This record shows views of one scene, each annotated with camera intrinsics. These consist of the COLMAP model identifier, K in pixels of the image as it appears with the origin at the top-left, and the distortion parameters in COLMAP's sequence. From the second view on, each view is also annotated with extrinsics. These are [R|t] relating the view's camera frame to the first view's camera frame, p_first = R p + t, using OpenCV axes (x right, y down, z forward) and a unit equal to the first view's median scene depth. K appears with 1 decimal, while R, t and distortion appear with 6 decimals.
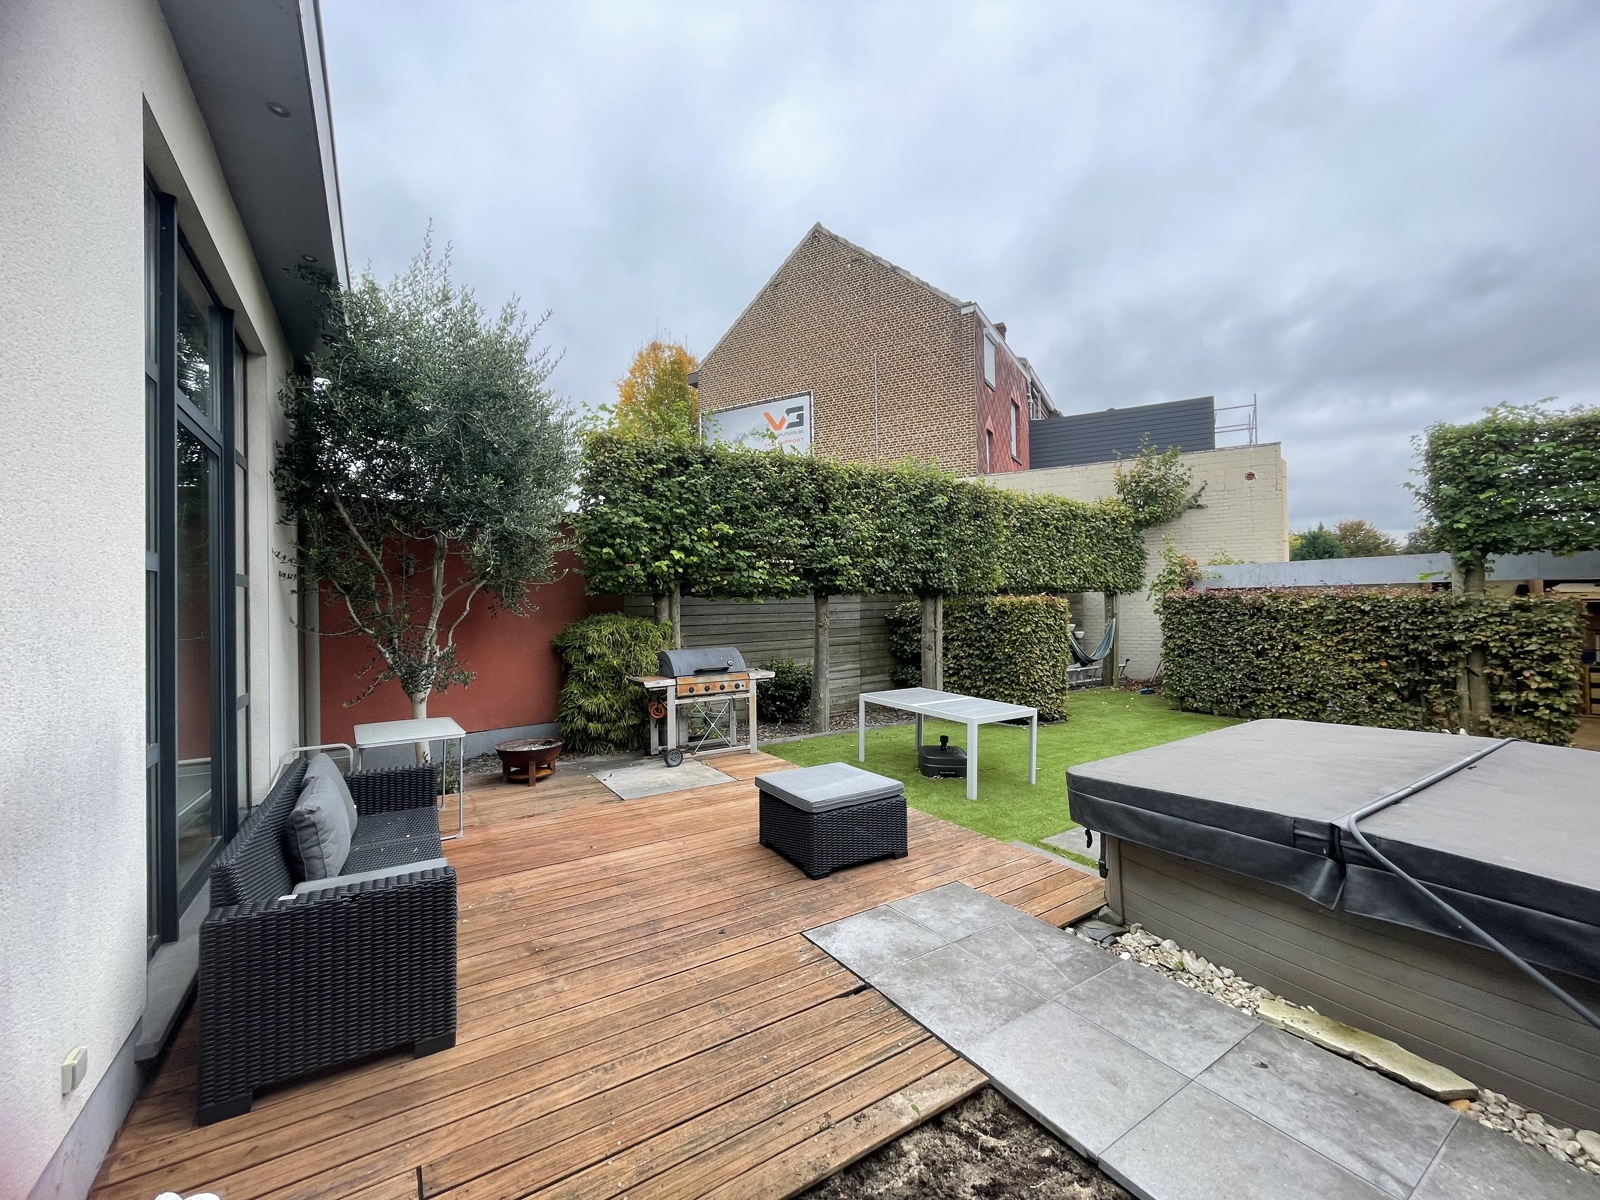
lens RADIAL K [[645.1, 0, 801.7], [0, 645.1, 600.9], [0, 0, 1]] dist [0.001150, -0.000874]
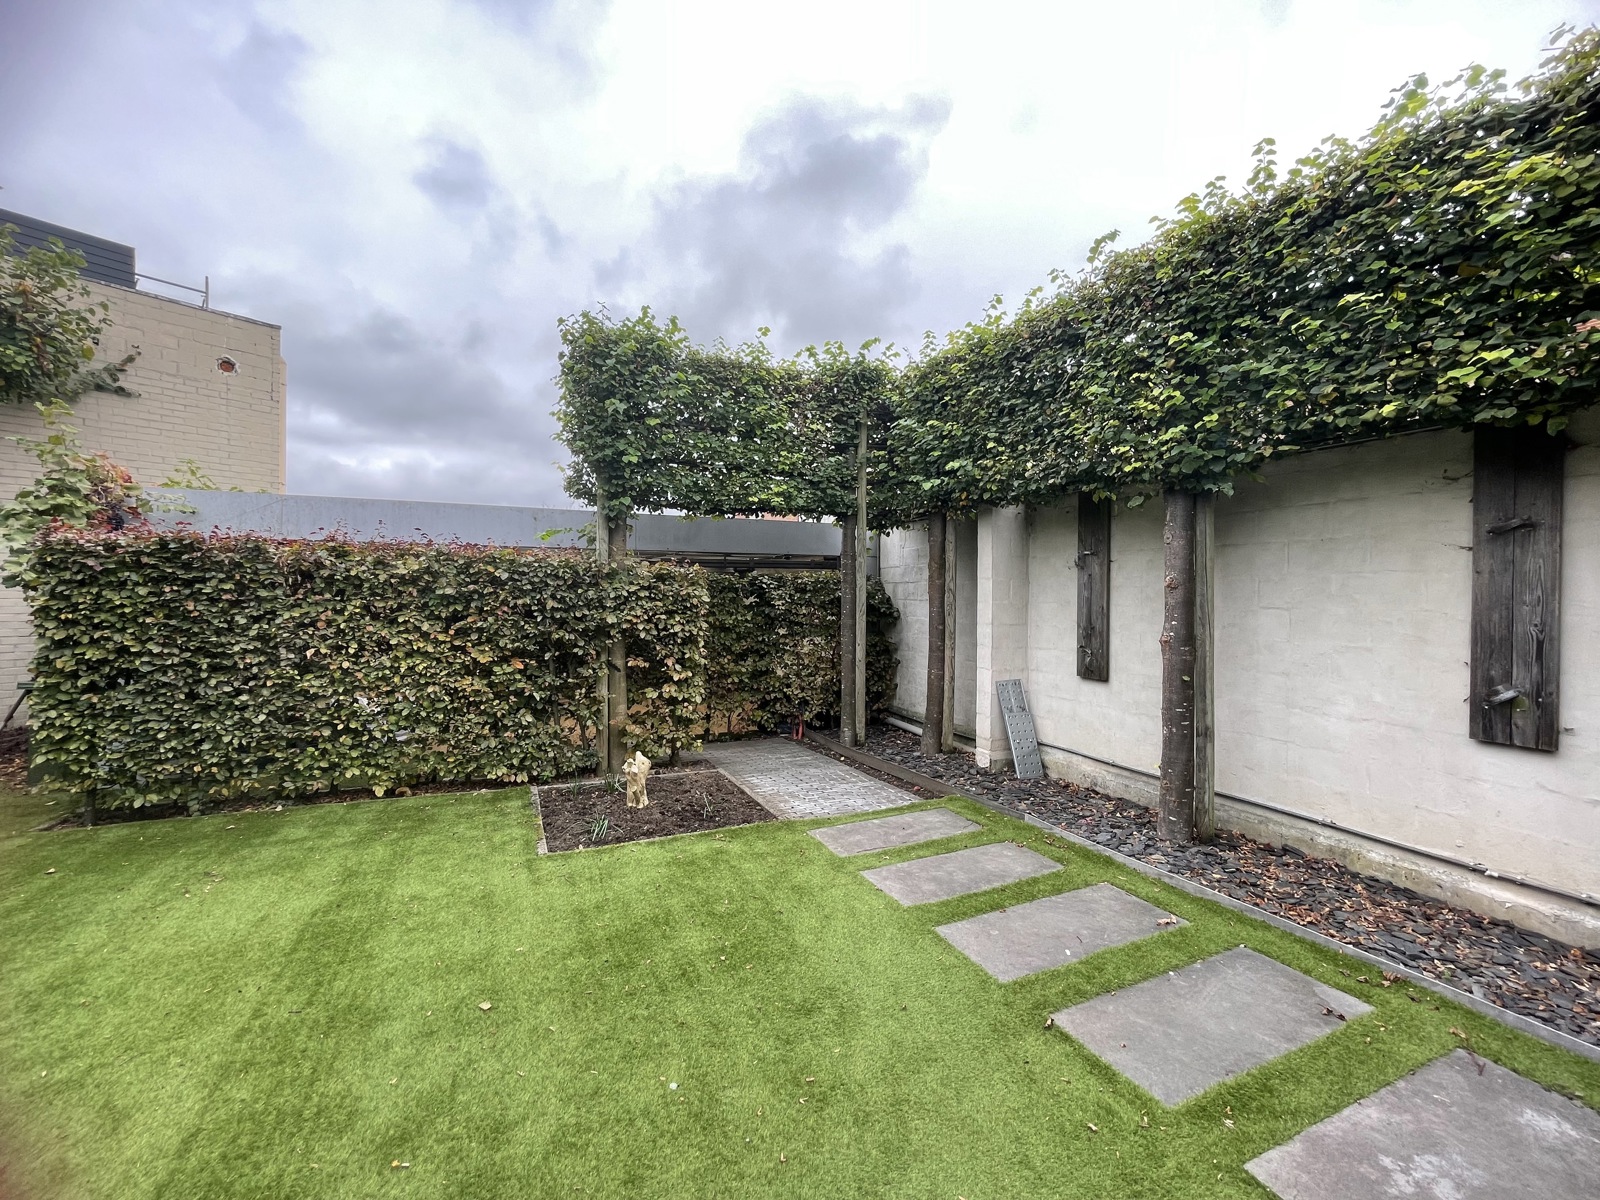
lens RADIAL K [[645.1, 0, 800.5], [0, 645.1, 592.1], [0, 0, 1]] dist [0.001150, -0.000874]
pose [[0.162356, 0.018228, 0.986564, 0.313289], [-0.011670, 0.999795, -0.016552, 0.032130], [-0.986663, -0.008826, 0.162535, 0.603369]]
